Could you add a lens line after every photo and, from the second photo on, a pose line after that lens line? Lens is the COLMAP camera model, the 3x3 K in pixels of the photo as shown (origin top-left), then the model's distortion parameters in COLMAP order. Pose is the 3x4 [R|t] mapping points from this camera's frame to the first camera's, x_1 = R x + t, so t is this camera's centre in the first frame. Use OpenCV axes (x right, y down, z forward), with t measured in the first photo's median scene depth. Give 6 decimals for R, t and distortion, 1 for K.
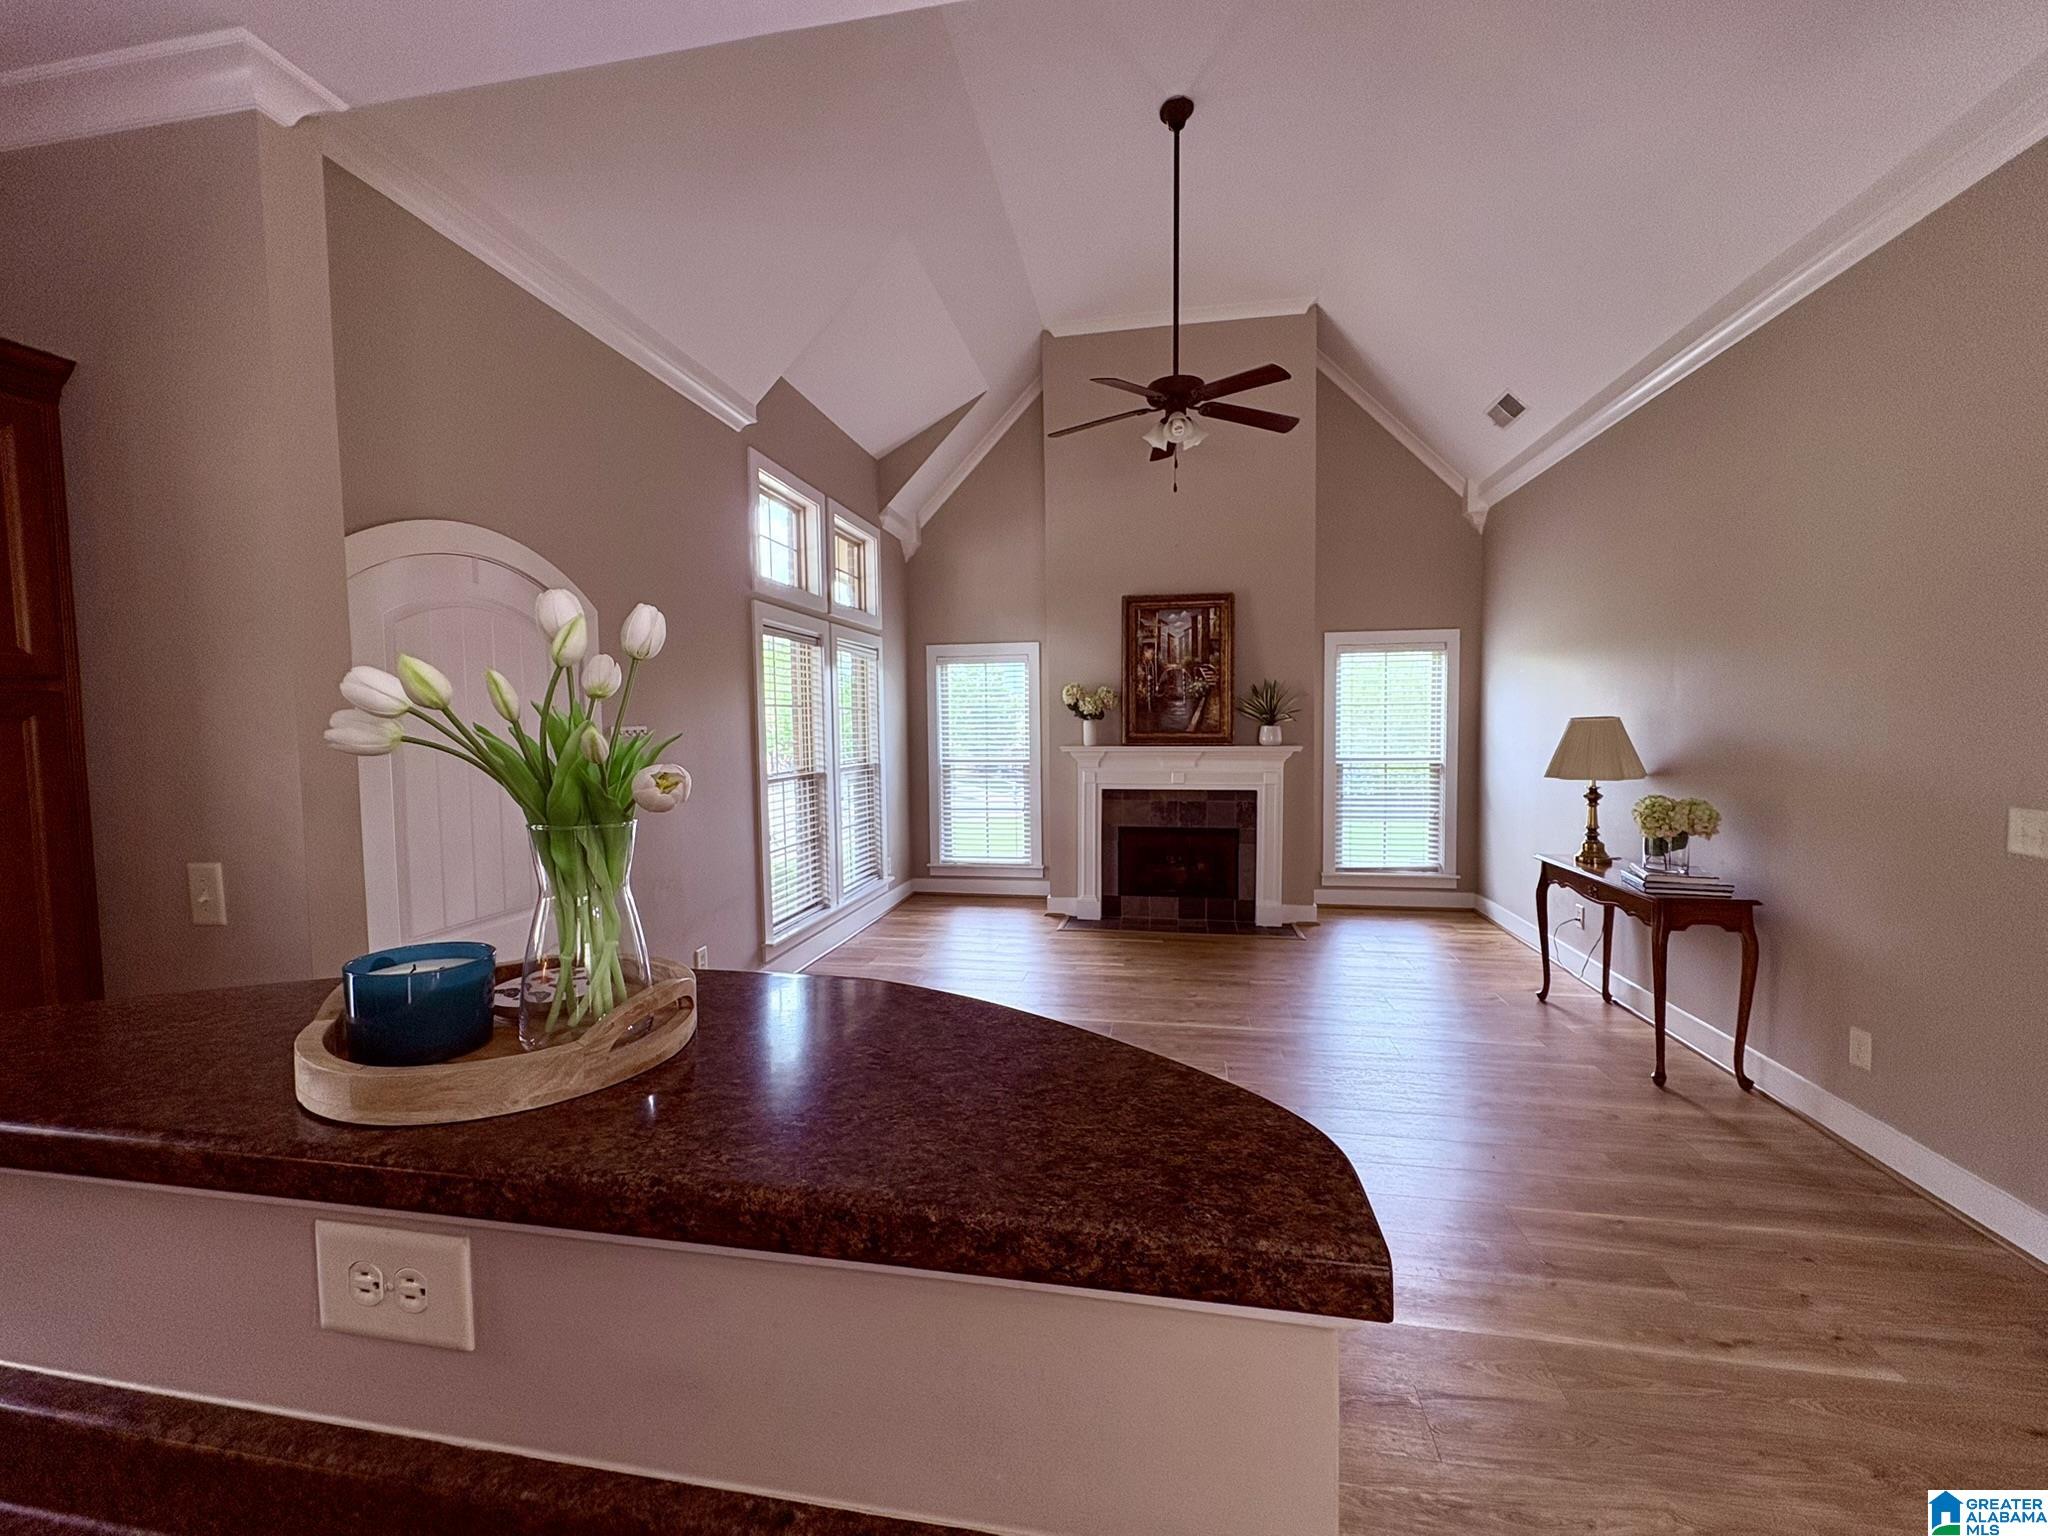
lens RADIAL K [[819.2, 0, 1022.3], [0, 819.2, 763.7], [0, 0, 1]] dist [0.001423, 0.000045]
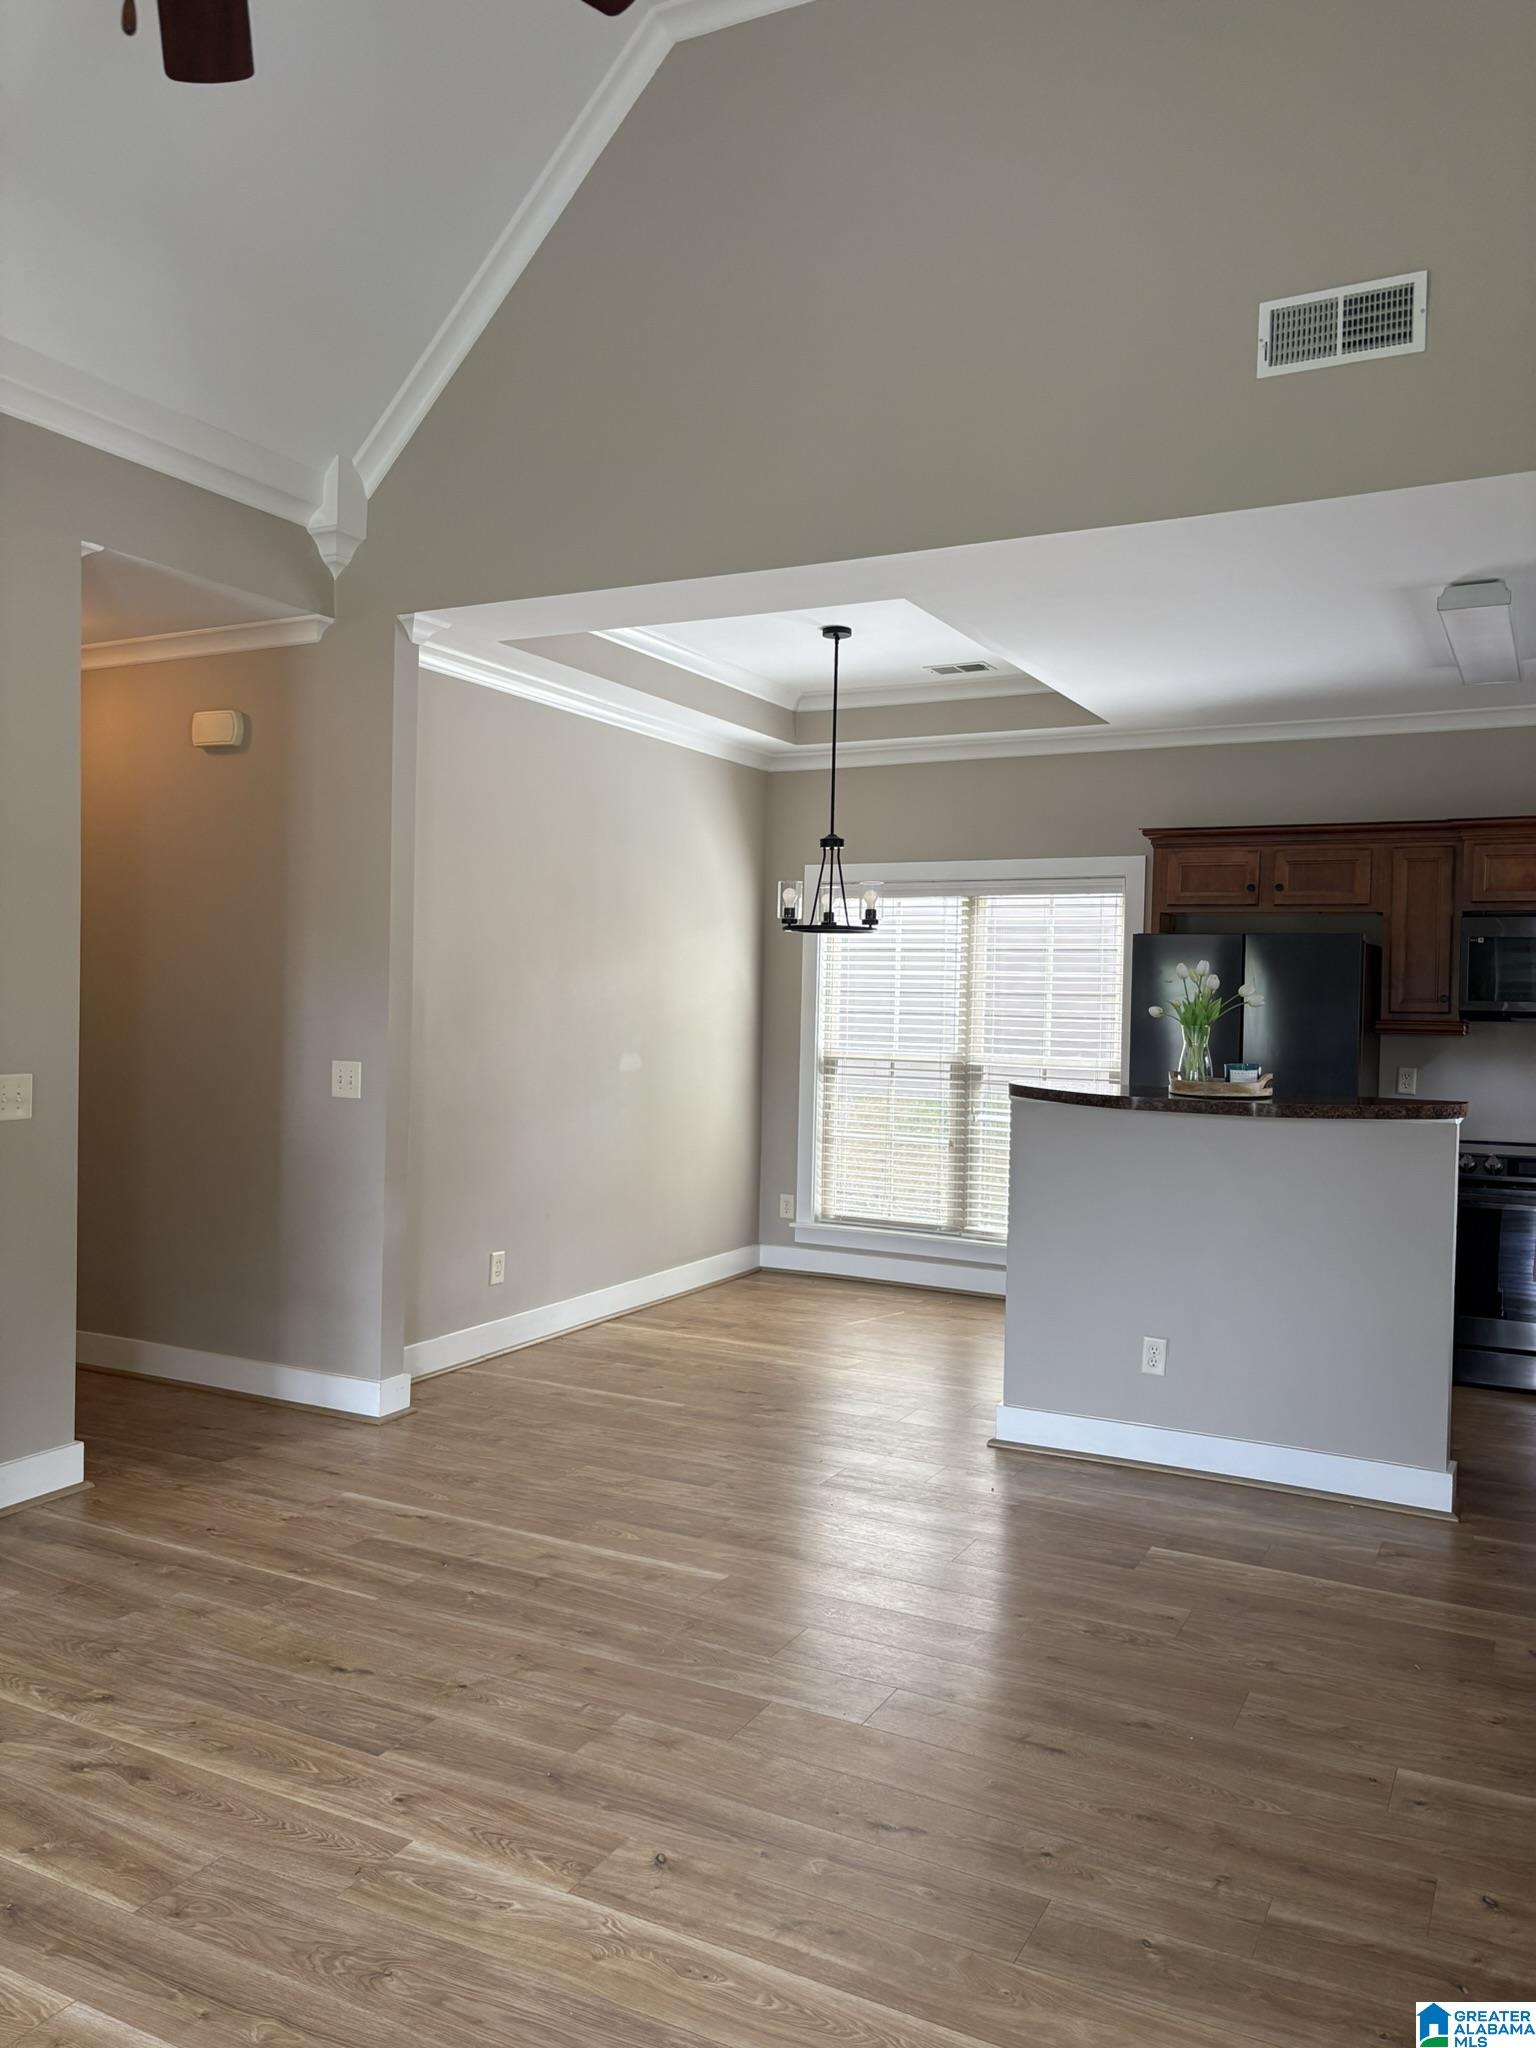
lens RADIAL K [[1552.4, 0, 768.0], [0, 1552.4, 1024.0], [0, 0, 1]] dist [0.043261, -0.049806]
pose [[-0.956230, -0.014419, 0.292262, -0.087848], [0.007110, 0.997345, 0.072467, -0.052471], [-0.292531, 0.071373, -0.953589, 0.955913]]
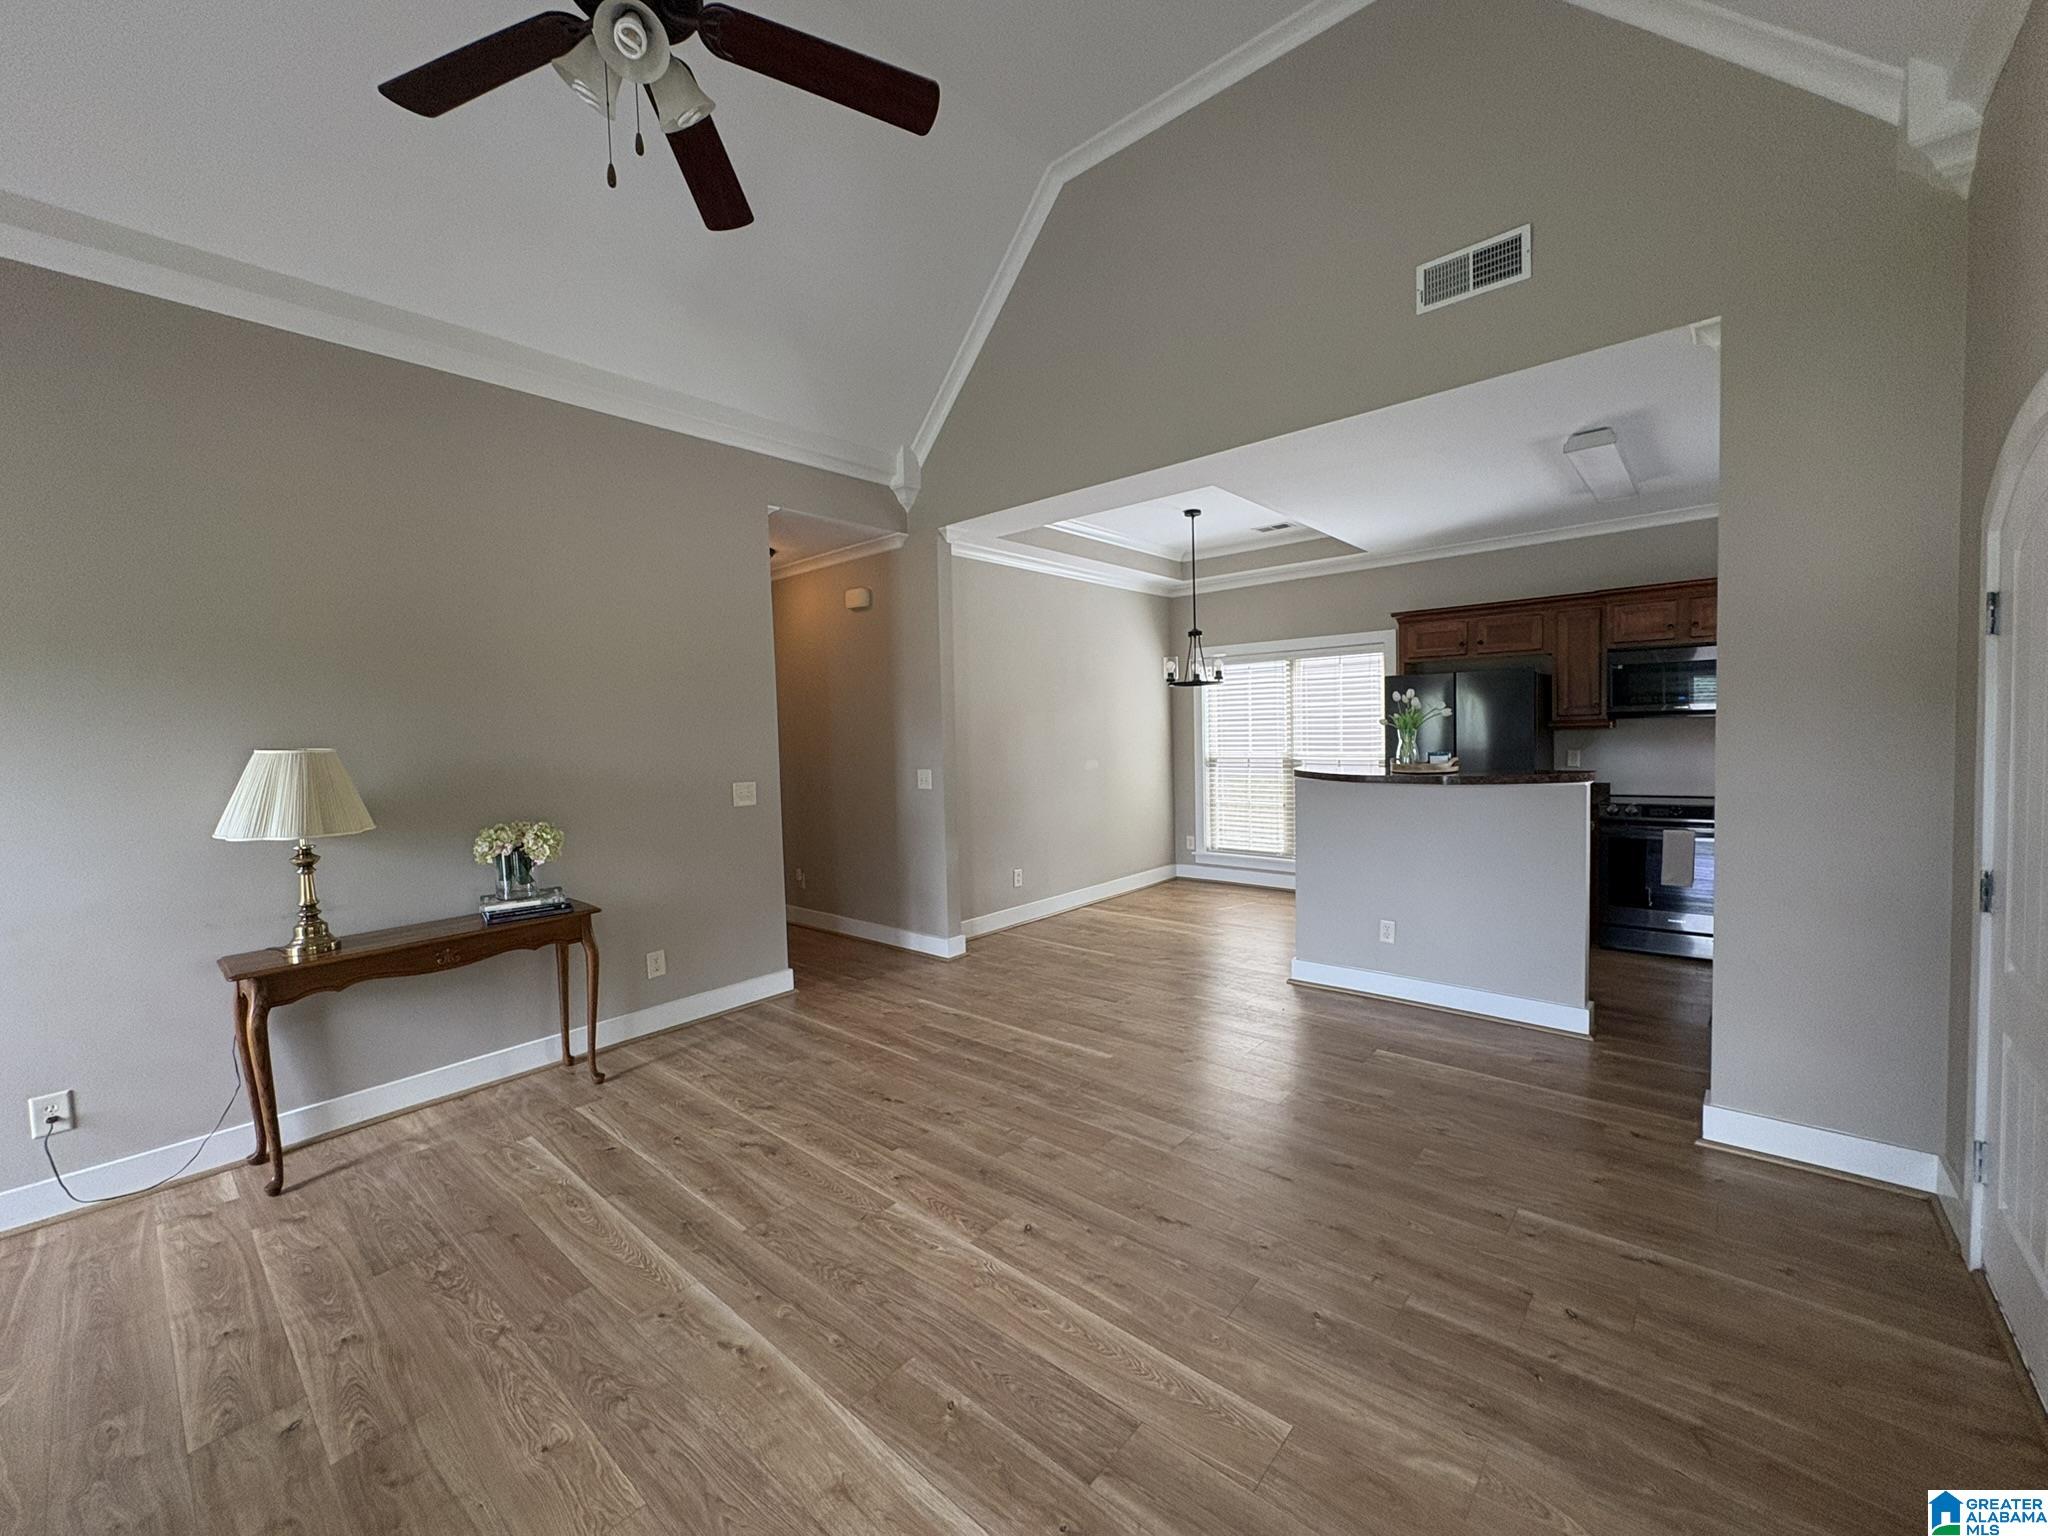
lens RADIAL K [[819.2, 0, 1022.3], [0, 819.2, 763.7], [0, 0, 1]] dist [0.001423, 0.000045]
pose [[-0.859562, 0.012651, 0.510875, -0.137320], [0.065752, 0.994122, 0.086013, -0.043362], [-0.506784, 0.107525, -0.855341, 0.876130]]
